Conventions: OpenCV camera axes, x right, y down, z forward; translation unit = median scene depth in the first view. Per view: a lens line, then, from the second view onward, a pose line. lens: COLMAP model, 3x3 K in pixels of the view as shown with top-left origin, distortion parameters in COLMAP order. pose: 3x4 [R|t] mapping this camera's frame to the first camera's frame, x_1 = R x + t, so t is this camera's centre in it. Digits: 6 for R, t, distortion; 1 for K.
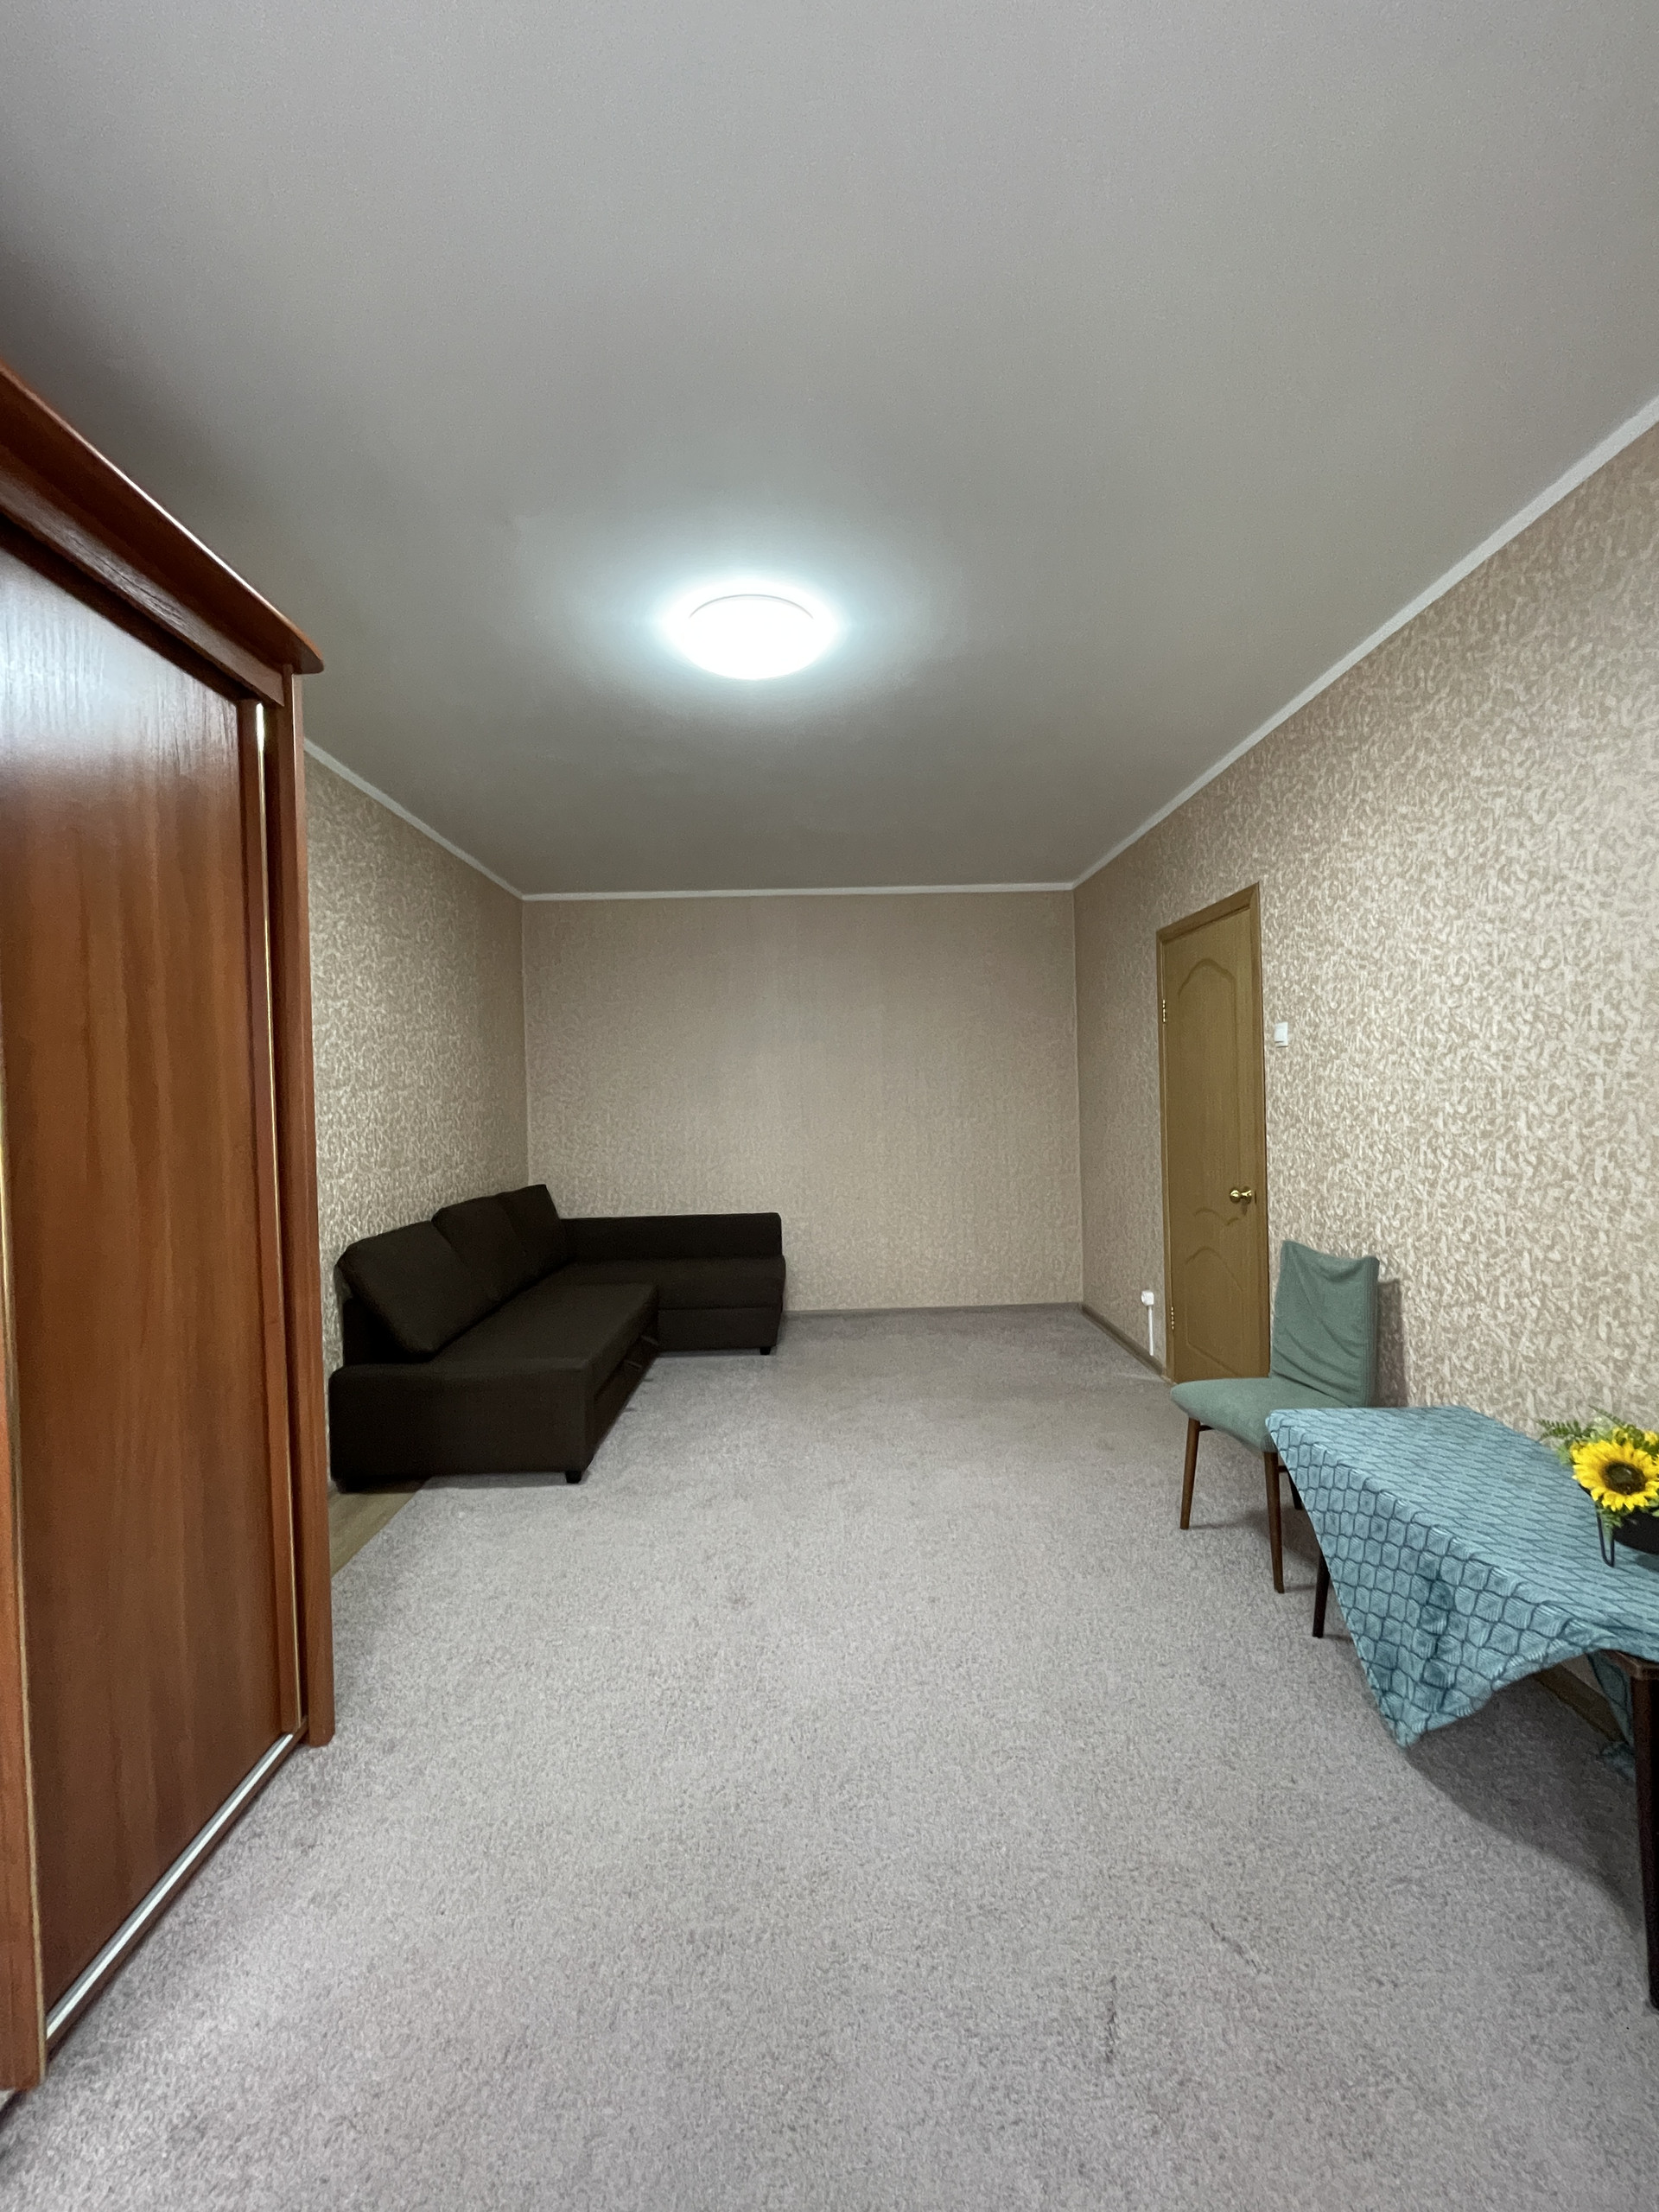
lens RADIAL K [[890.8, 0, 824.7], [0, 890.8, 1095.4], [0, 0, 1]] dist [-0.003317, 0.000734]
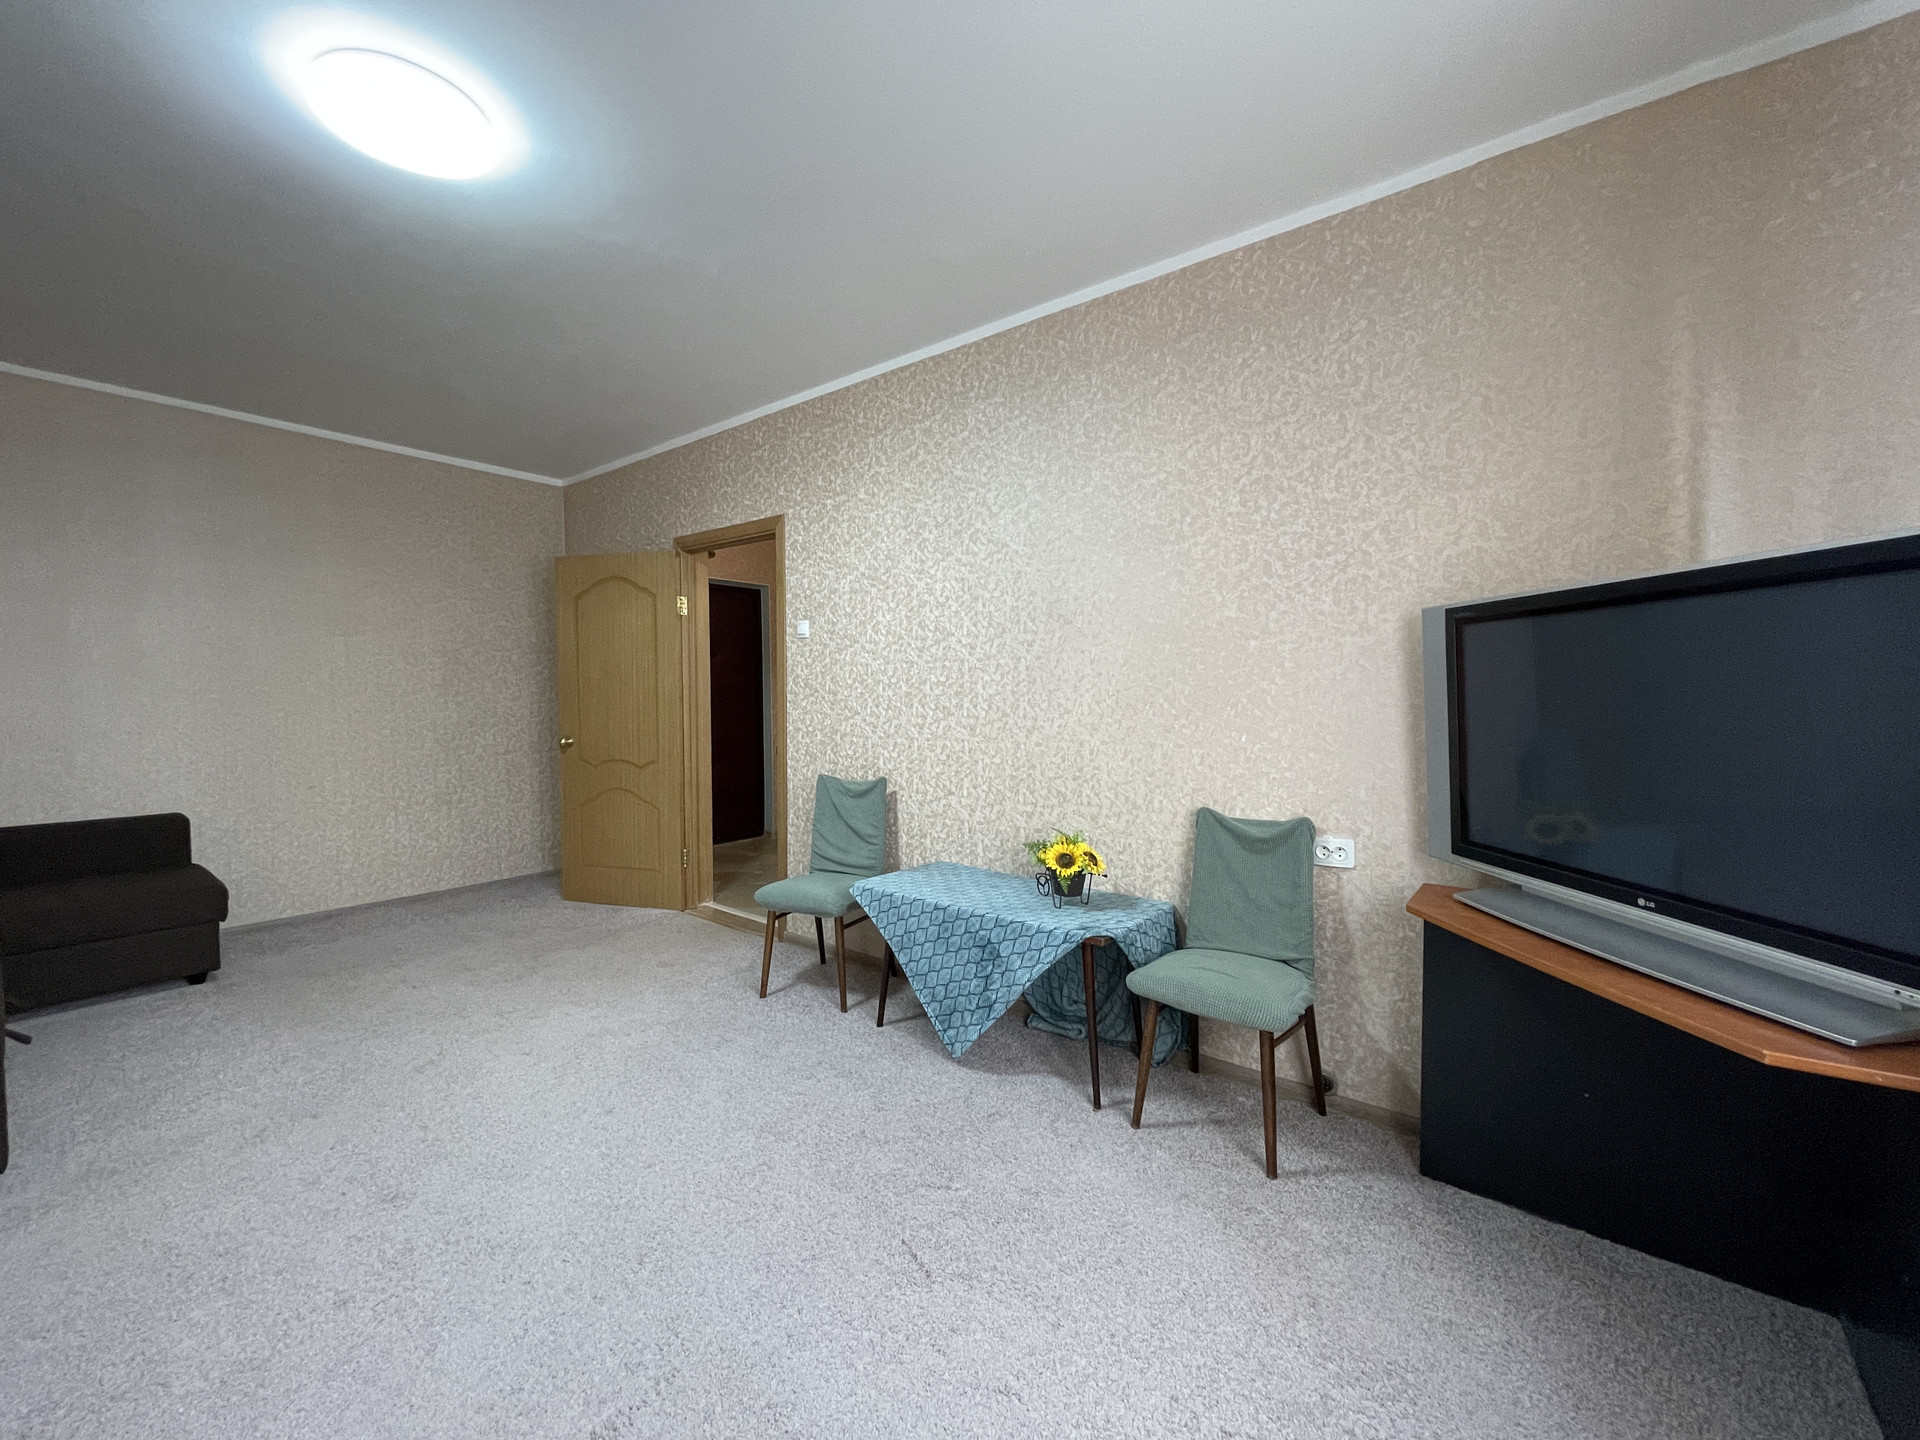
lens RADIAL K [[762.6, 0, 958.3], [0, 762.6, 724.8], [0, 0, 1]] dist [0.017993, 0.000111]
pose [[0.625313, -0.006540, 0.780347, -0.335183], [-0.017438, 0.999598, 0.022351, 0.063509], [-0.780179, -0.027584, 0.624948, 0.095618]]
